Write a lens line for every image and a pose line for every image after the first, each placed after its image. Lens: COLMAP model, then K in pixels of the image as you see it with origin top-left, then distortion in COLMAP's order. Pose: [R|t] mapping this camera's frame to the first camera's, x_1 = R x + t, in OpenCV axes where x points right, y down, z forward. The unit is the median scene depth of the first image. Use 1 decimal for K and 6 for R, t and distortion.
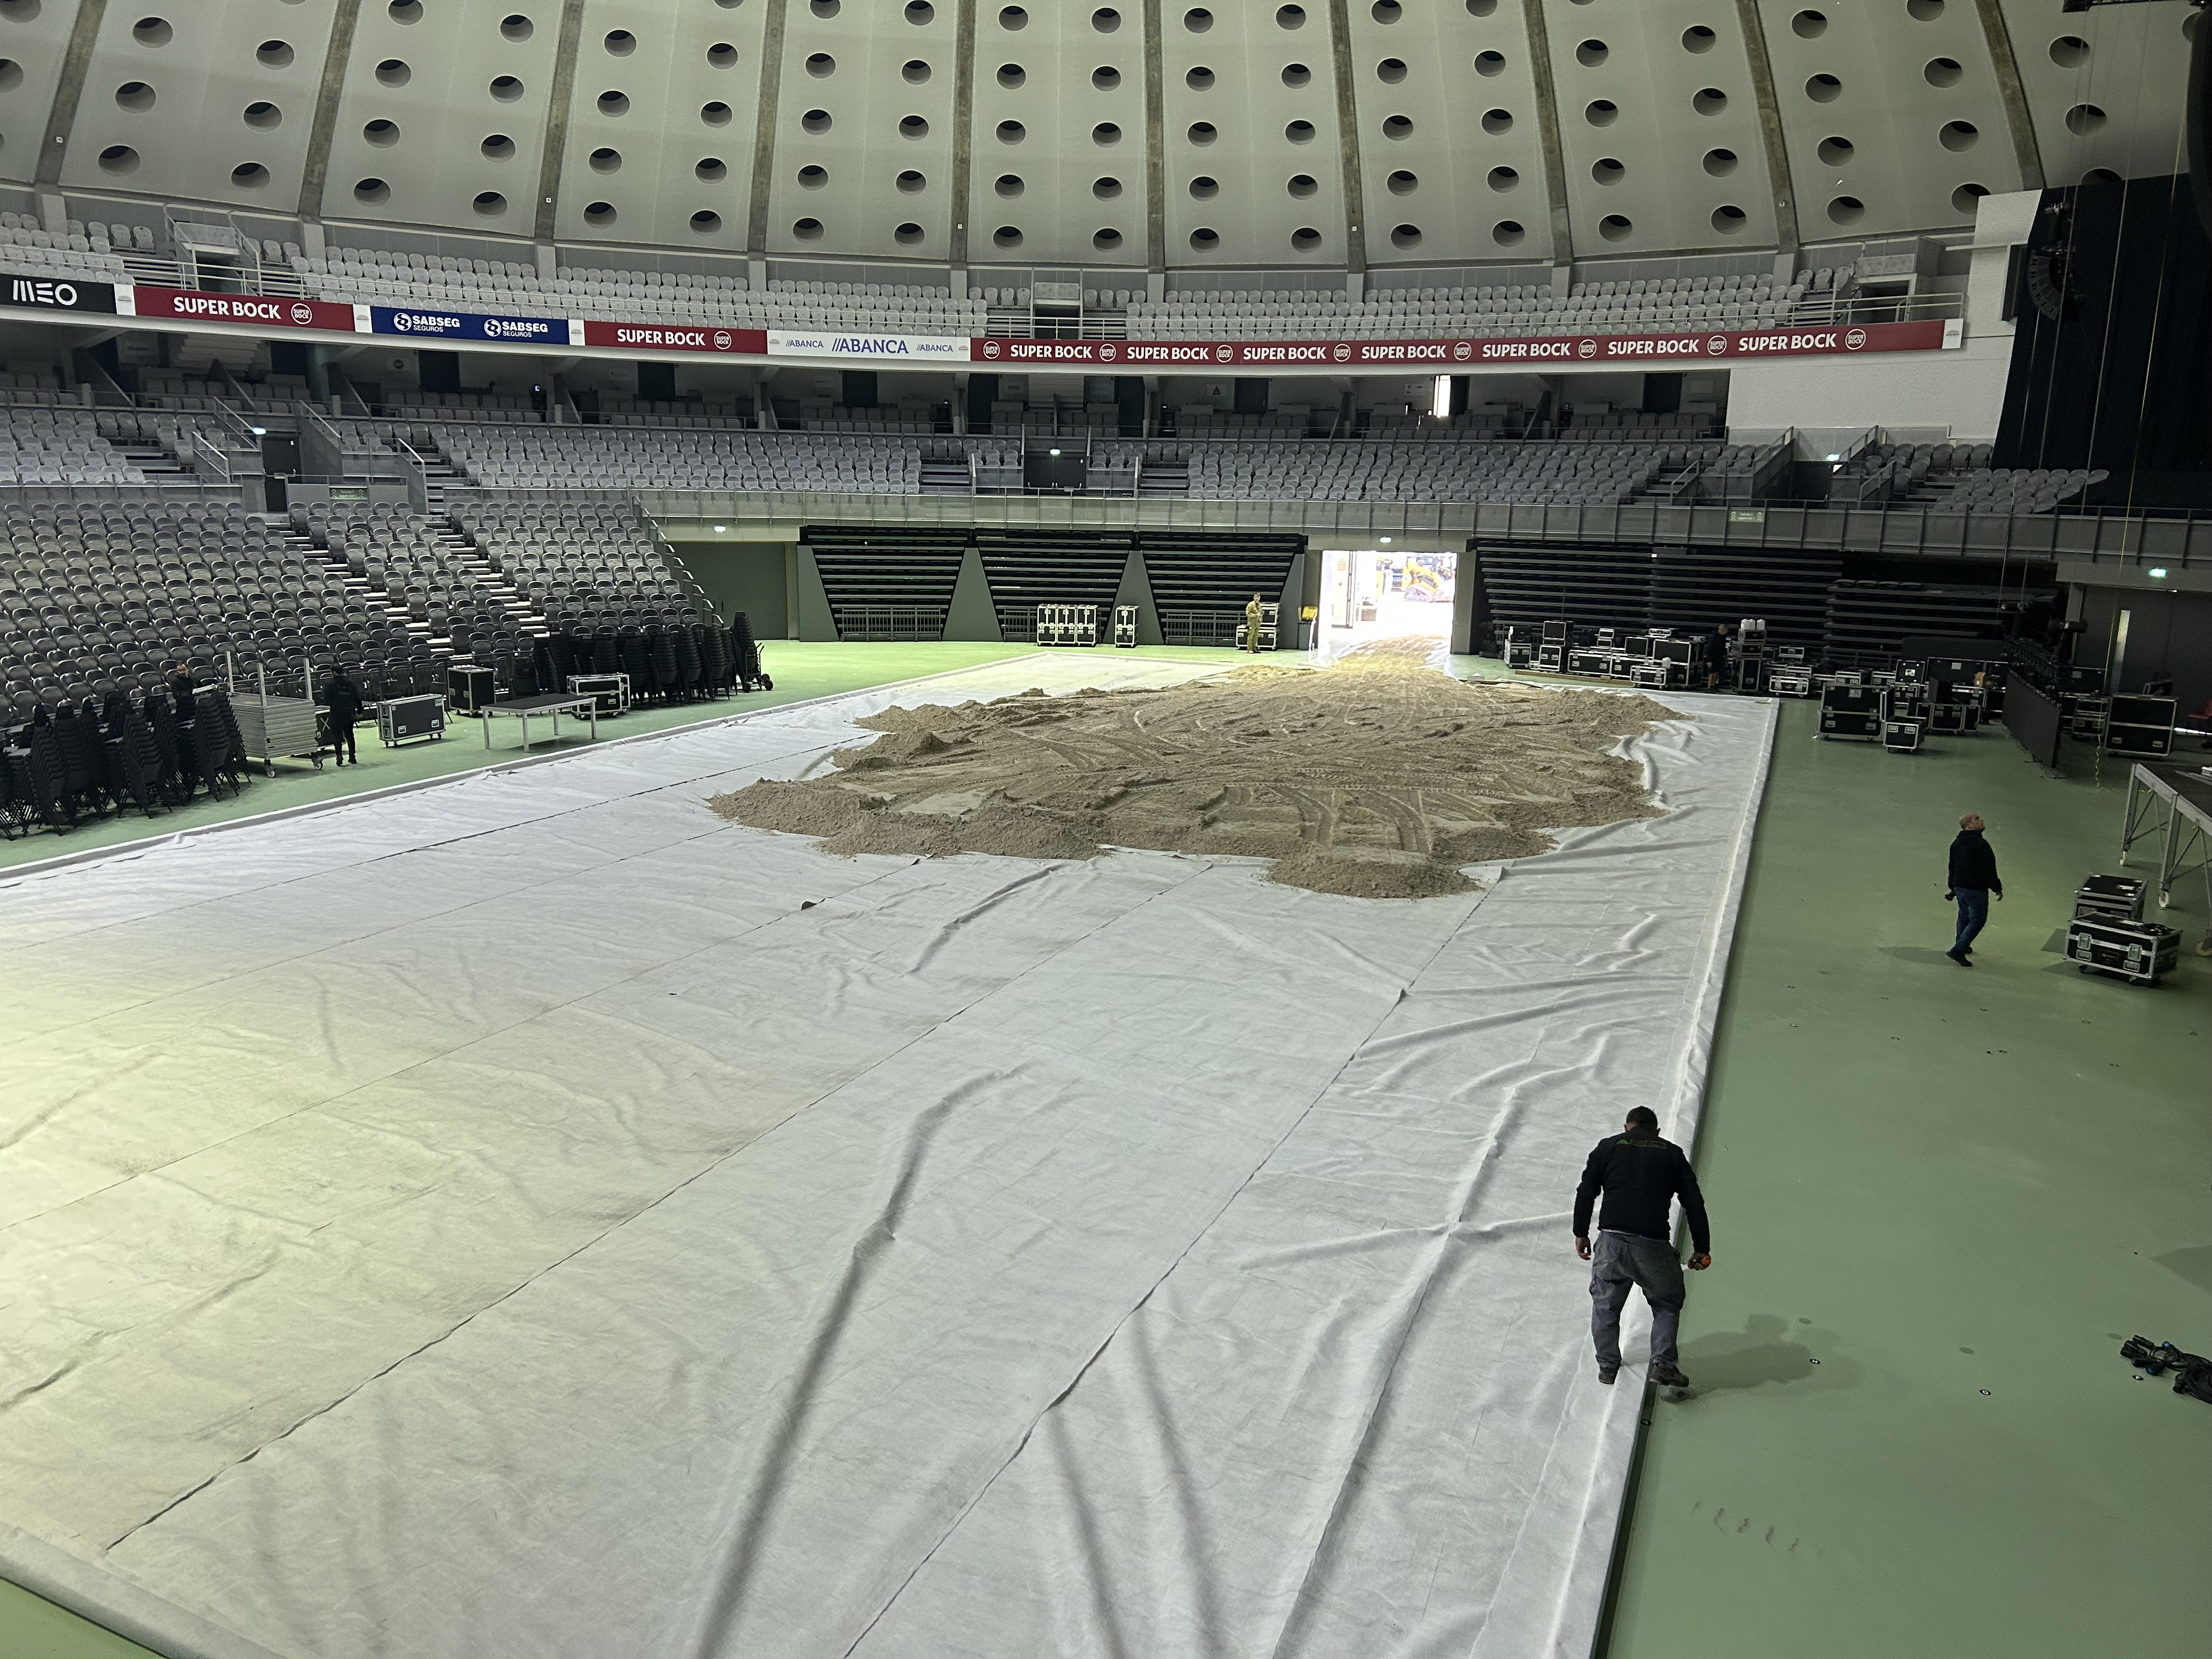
lens RADIAL K [[1657.8, 0, 1106.0], [0, 1657.8, 829.5], [0, 0, 1]] dist [0.080600, -0.105280]
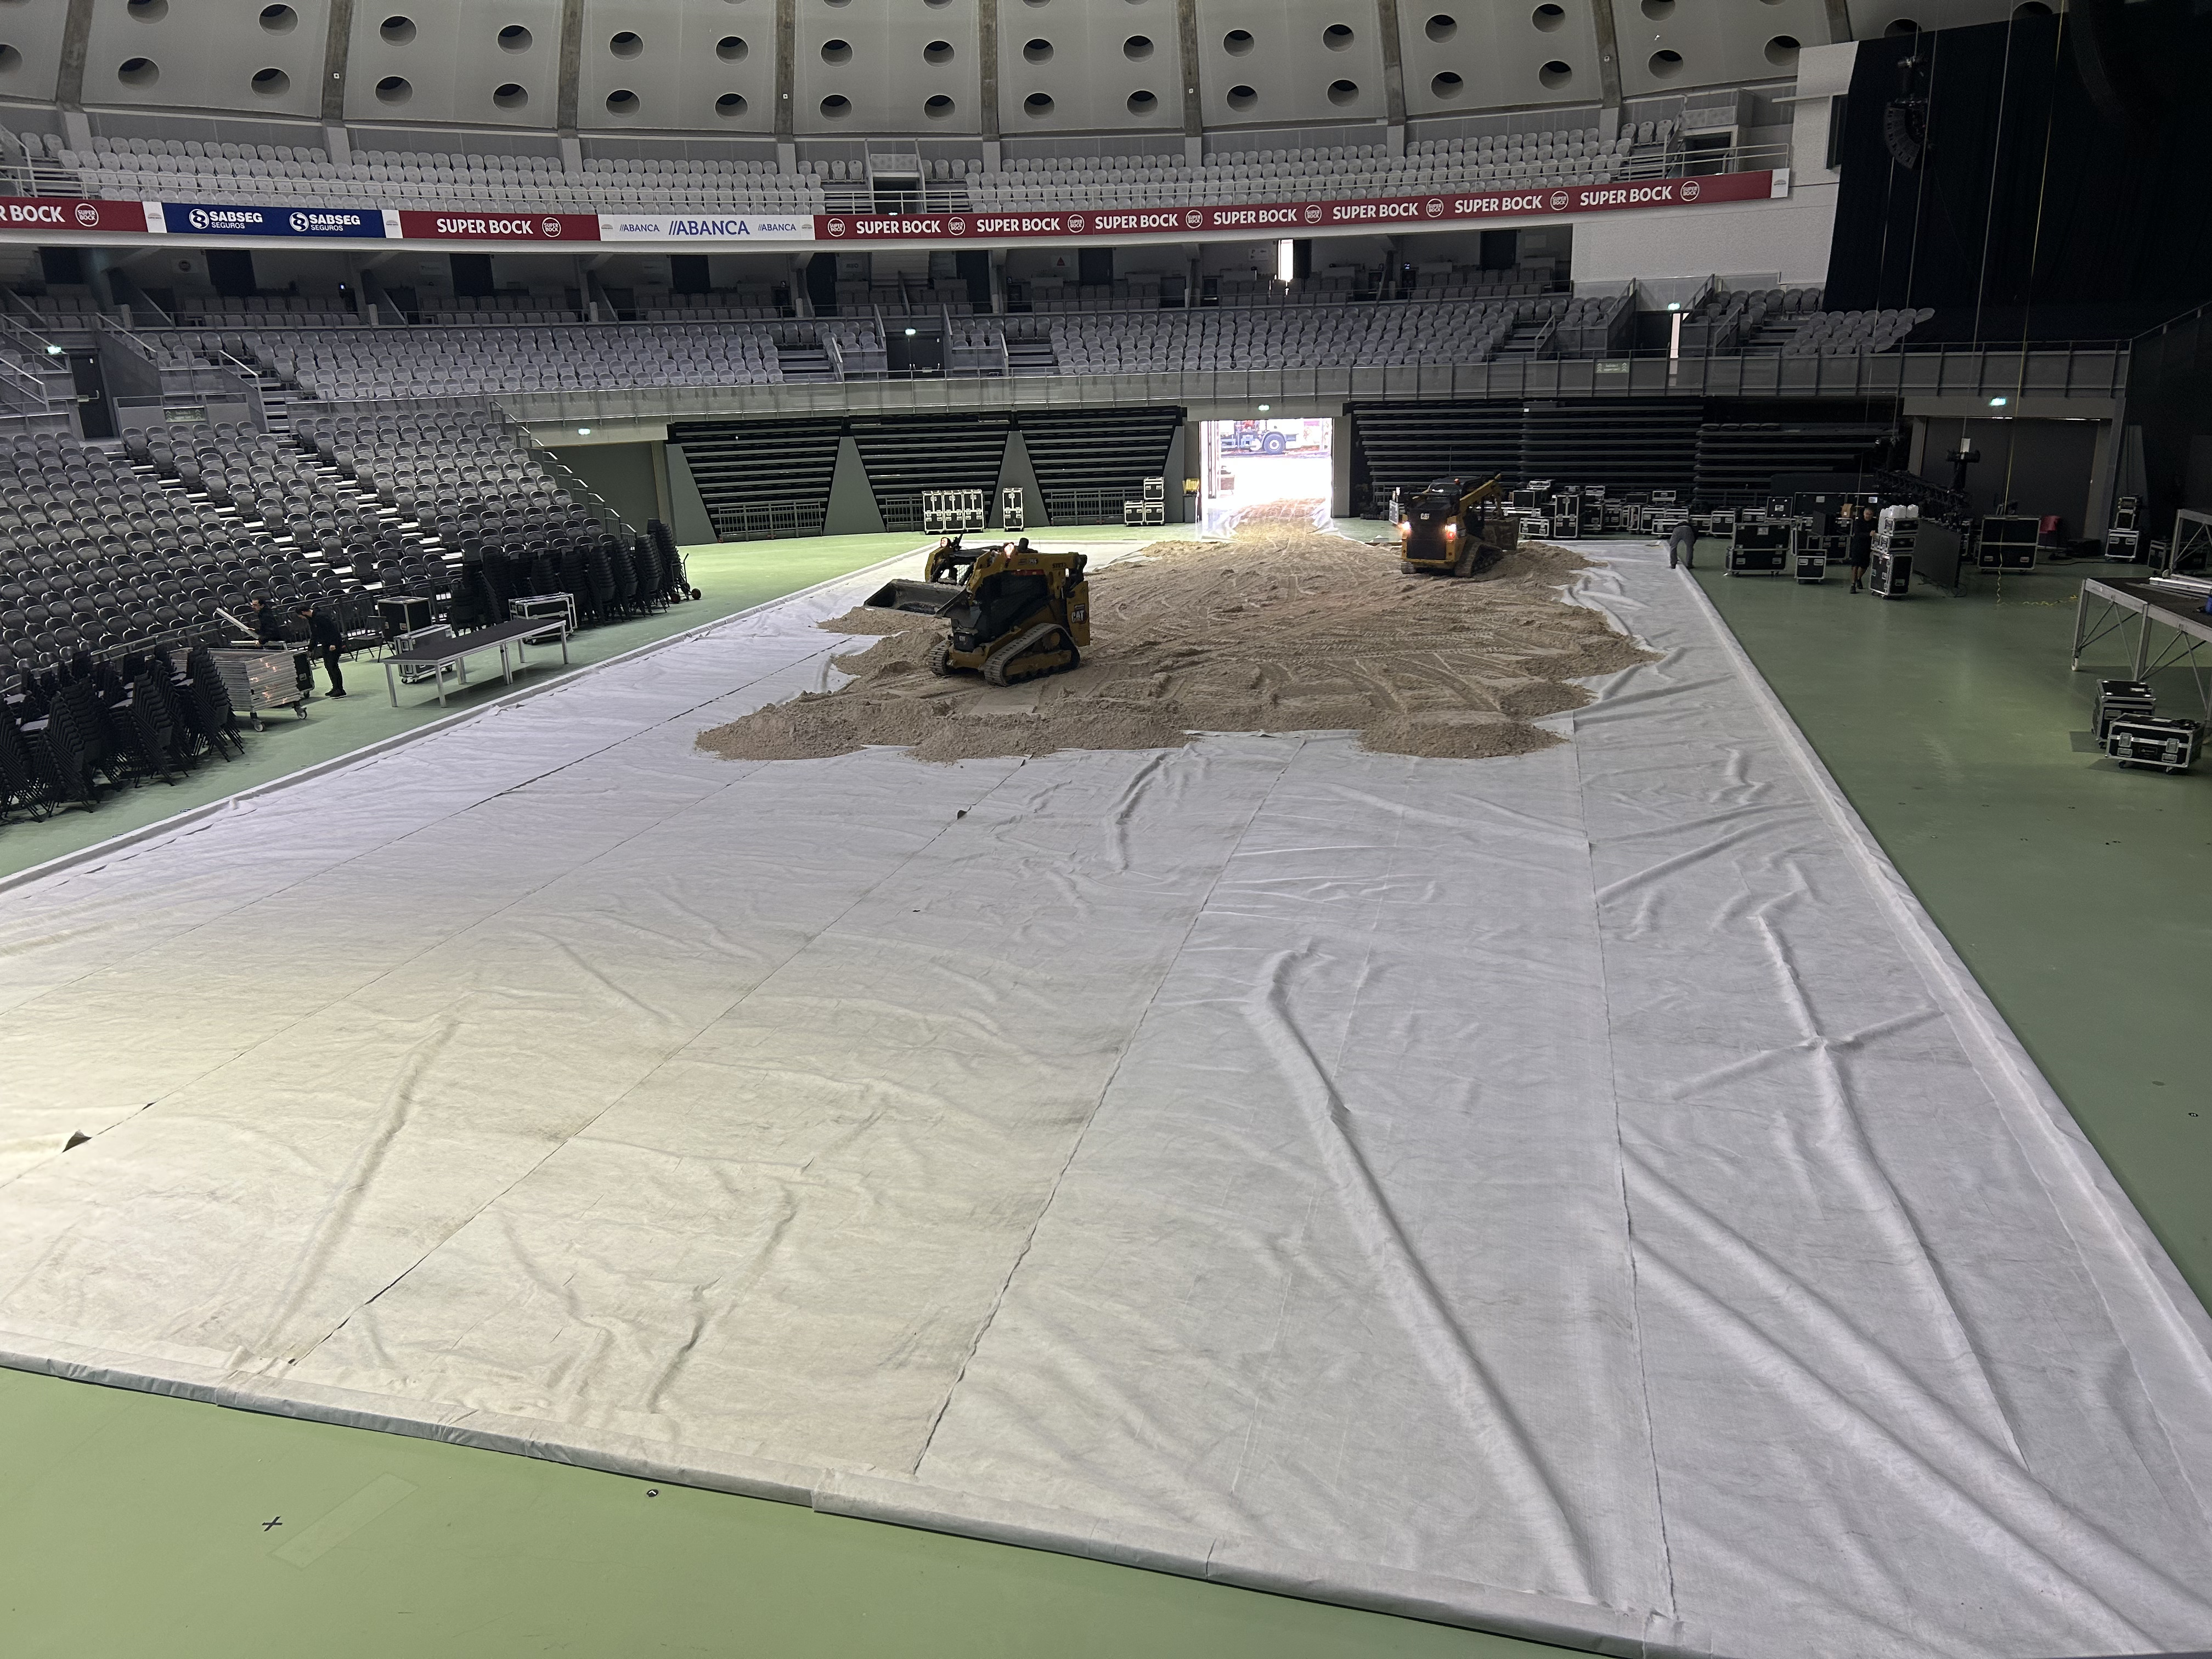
lens RADIAL K [[1666.3, 0, 1106.0], [0, 1666.3, 829.5], [0, 0, 1]] dist [0.064394, -0.066753]
pose [[0.982301, -0.093350, 0.162392, -0.121939], [0.080987, 0.993405, 0.081167, -0.009352], [-0.168898, -0.066579, 0.983382, -0.004719]]
